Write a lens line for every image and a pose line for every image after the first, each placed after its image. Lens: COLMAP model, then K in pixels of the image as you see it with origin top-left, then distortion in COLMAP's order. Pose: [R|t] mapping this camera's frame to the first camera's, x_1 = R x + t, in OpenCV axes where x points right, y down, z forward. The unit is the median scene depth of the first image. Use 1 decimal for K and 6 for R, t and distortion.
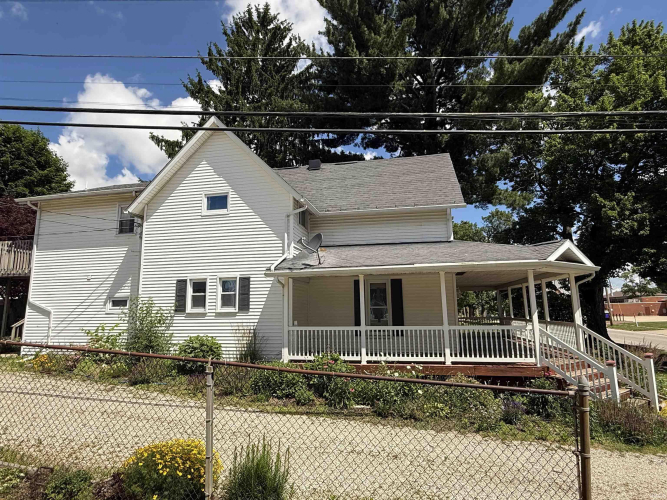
lens RADIAL K [[388.0, 0, 333.5], [0, 388.0, 250.0], [0, 0, 1]] dist [0.004511, 0.001100]
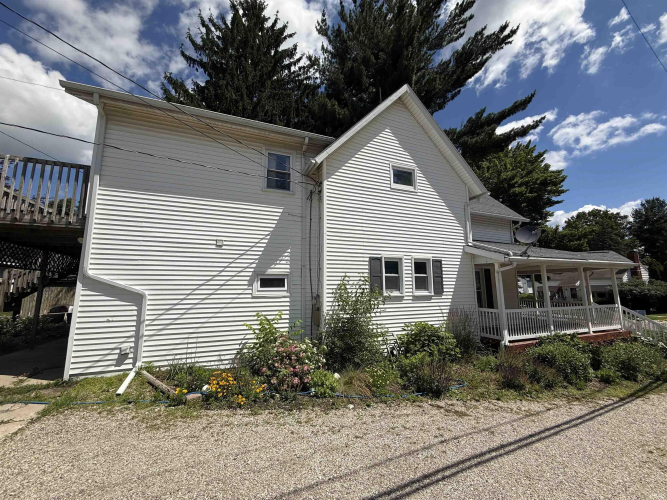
lens RADIAL K [[266.1, 0, 332.4], [0, 266.1, 250.0], [0, 0, 1]] dist [0.000160, -0.000353]
pose [[0.828984, 0.088106, 0.552288, -0.795317], [-0.095925, 0.995279, -0.014793, 0.078202], [-0.550984, -0.040715, 0.833522, 0.566561]]
